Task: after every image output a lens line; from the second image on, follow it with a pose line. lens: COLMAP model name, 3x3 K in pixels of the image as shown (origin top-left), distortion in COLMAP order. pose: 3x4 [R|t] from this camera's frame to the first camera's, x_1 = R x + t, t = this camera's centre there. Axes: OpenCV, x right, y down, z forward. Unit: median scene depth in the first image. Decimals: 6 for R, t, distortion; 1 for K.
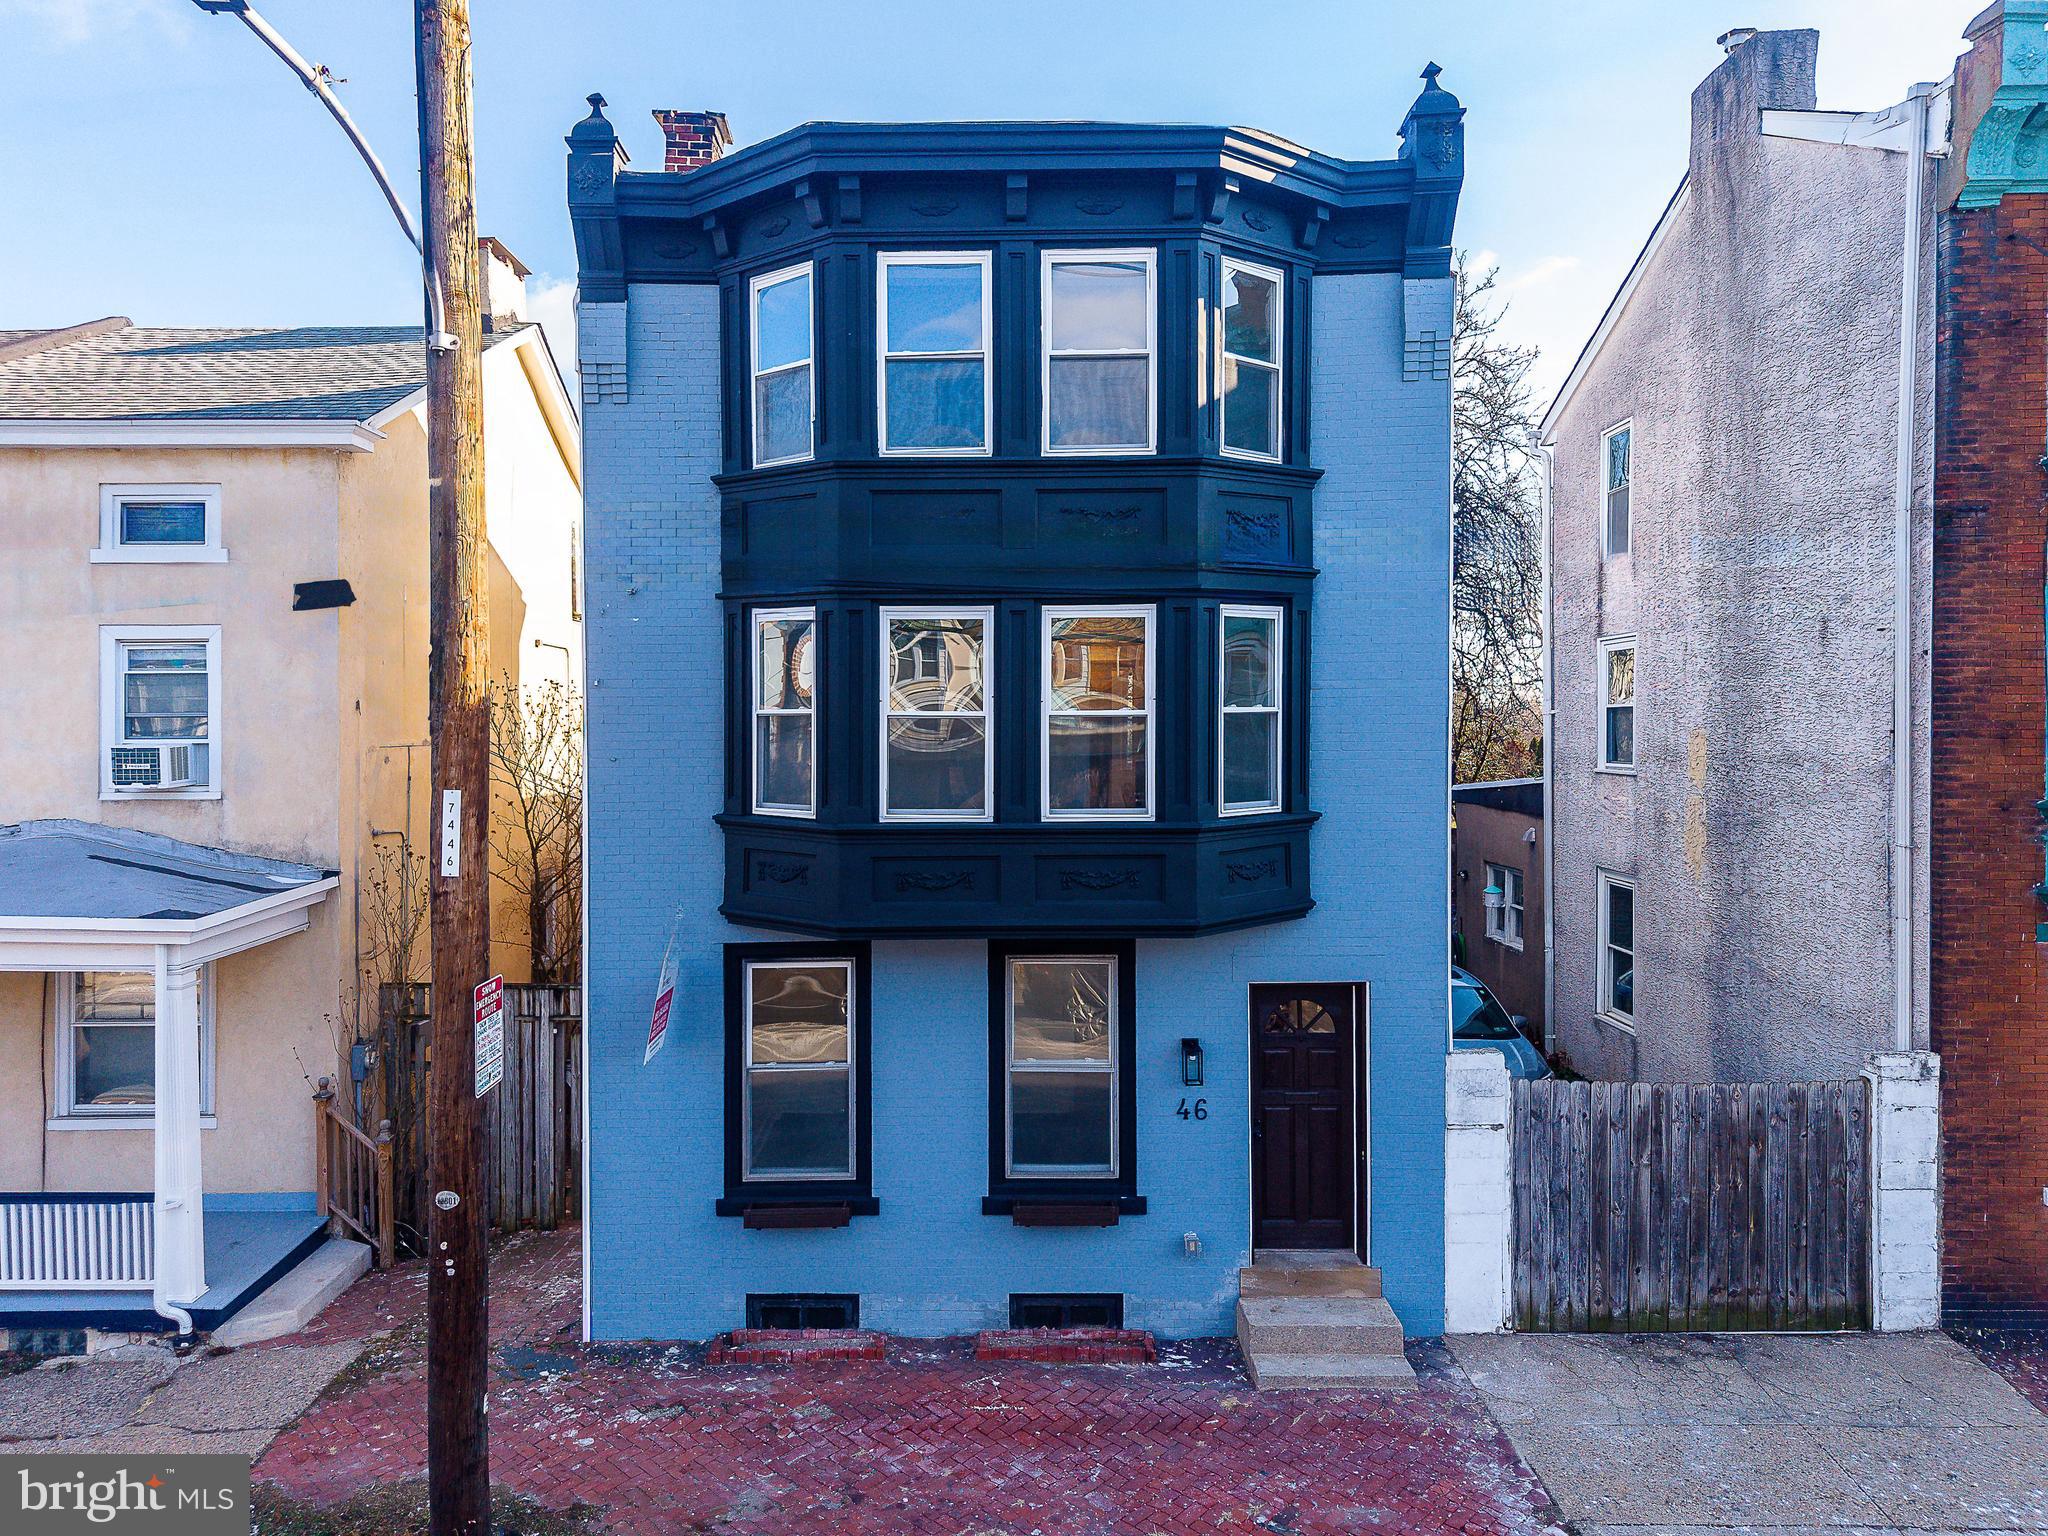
lens RADIAL K [[1430.0, 0, 963.0], [0, 1430.0, 774.1], [0, 0, 1]] dist [0.008564, -0.003823]
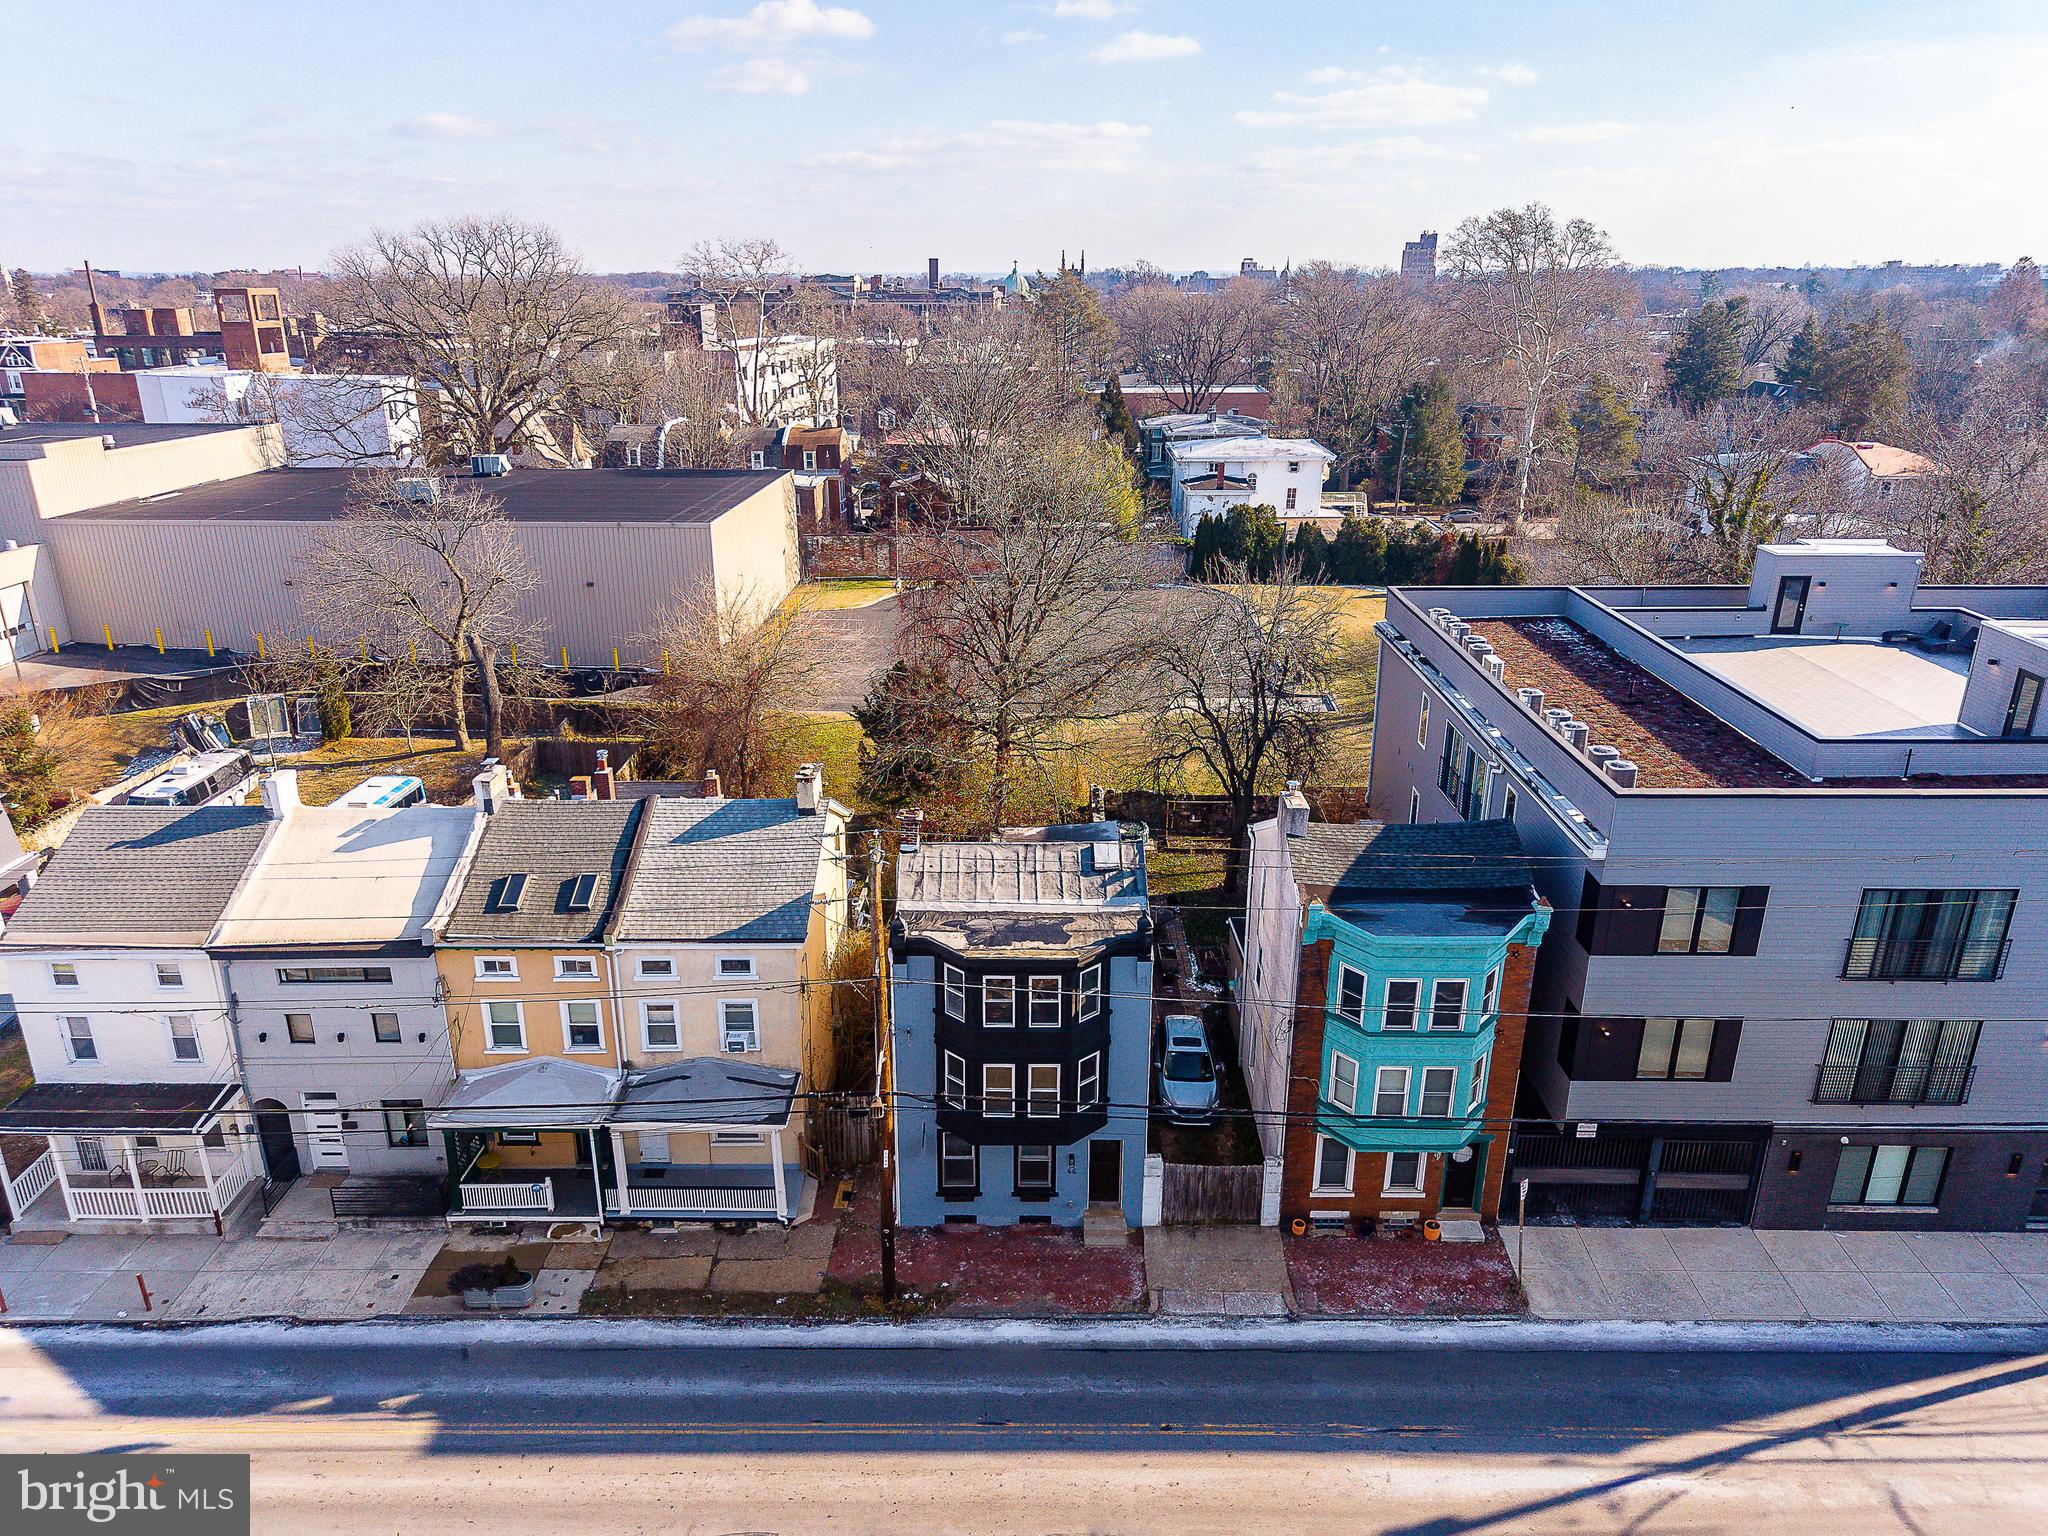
lens RADIAL K [[1383.6, 0, 1024.0], [0, 1383.6, 768.0], [0, 0, 1]] dist [0.029953, -0.004582]
pose [[0.999974, 0.003421, 0.006341, 0.020195], [-0.005289, 0.946185, 0.323583, -1.993229], [-0.004893, -0.323608, 0.946179, -2.097954]]
